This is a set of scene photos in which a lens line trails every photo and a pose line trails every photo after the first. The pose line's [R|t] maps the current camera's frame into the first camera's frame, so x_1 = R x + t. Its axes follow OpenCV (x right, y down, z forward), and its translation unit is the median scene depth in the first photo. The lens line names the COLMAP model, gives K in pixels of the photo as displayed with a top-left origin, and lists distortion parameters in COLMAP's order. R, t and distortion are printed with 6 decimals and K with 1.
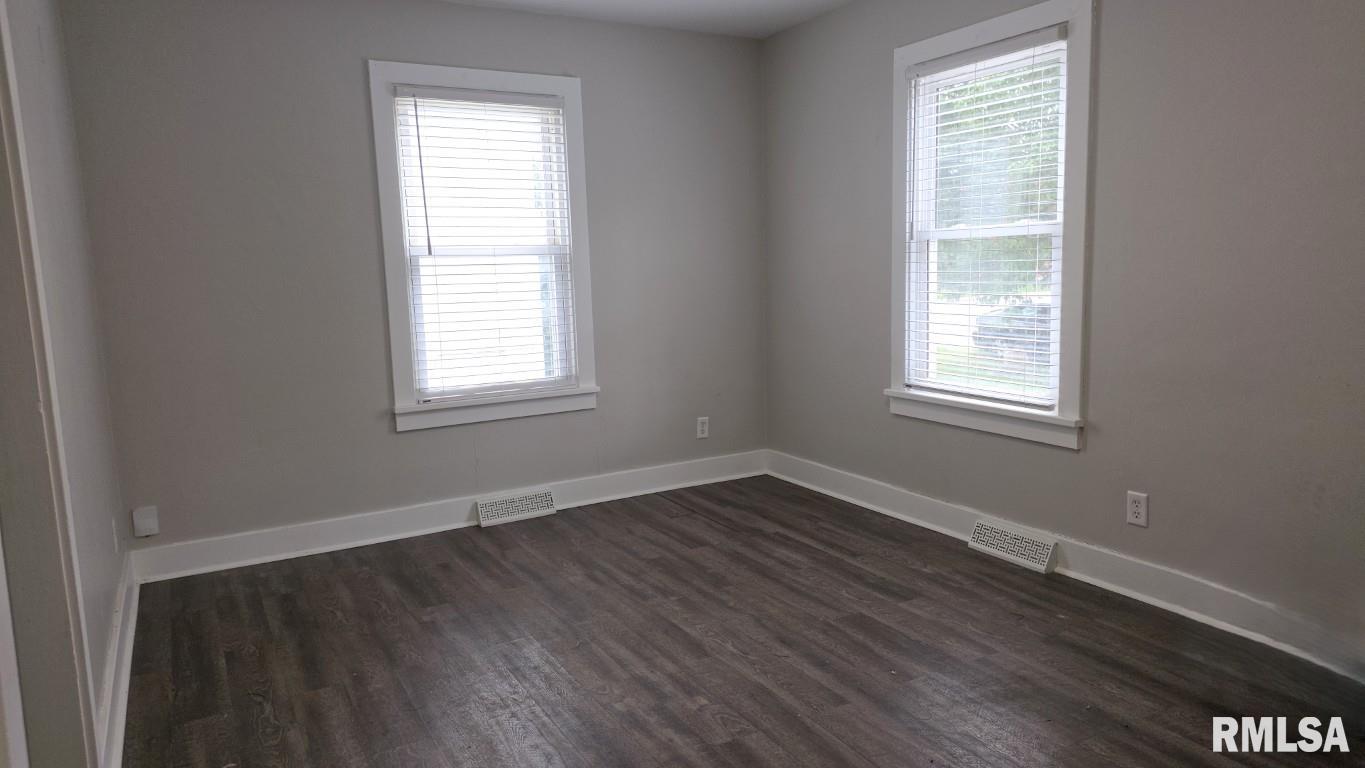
lens RADIAL K [[885.0, 0, 682.5], [0, 885.0, 384.0], [0, 0, 1]] dist [0.070759, 0.000484]
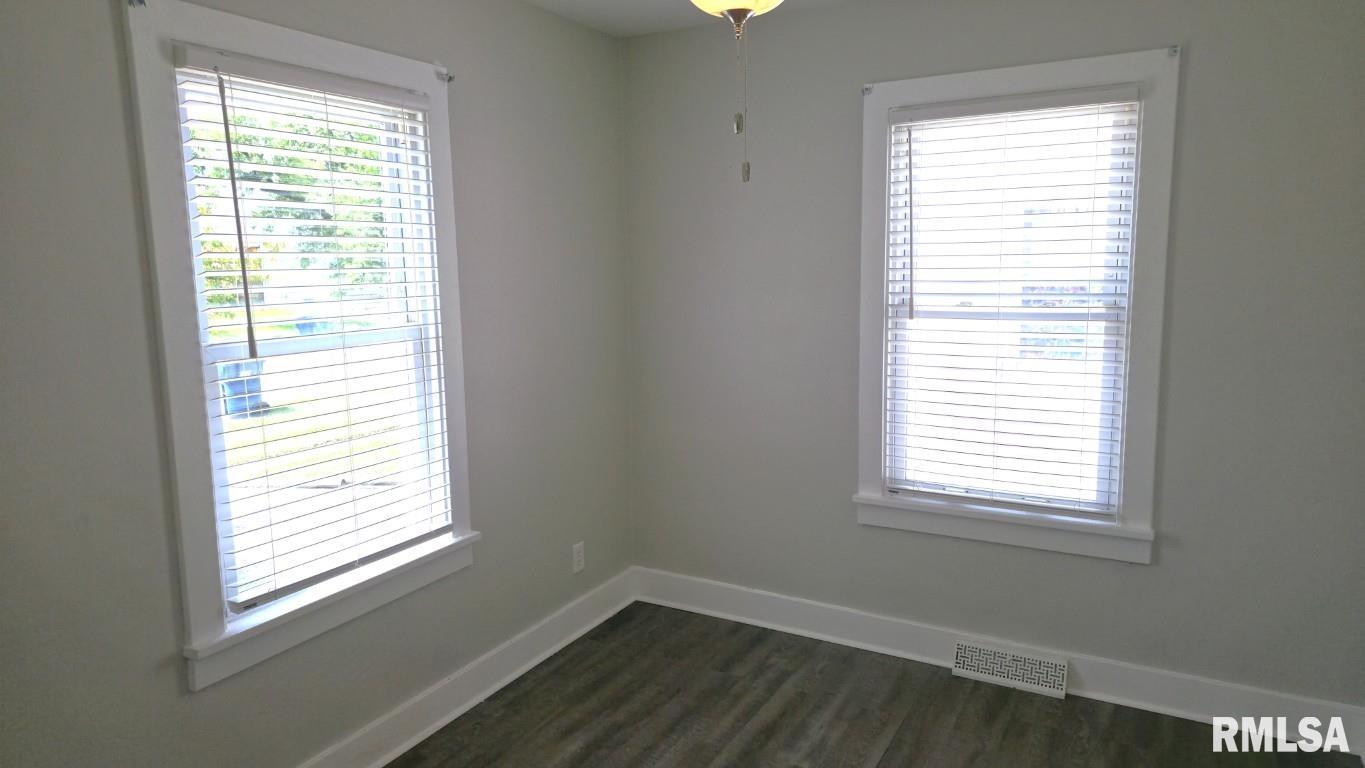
lens RADIAL K [[900.3, 0, 679.0], [0, 900.3, 377.4], [0, 0, 1]] dist [0.144624, -0.126769]
pose [[0.874458, -0.048475, 0.482673, -0.327359], [0.060856, 0.998096, -0.010014, -0.109720], [-0.481269, 0.038130, 0.875743, 0.370425]]
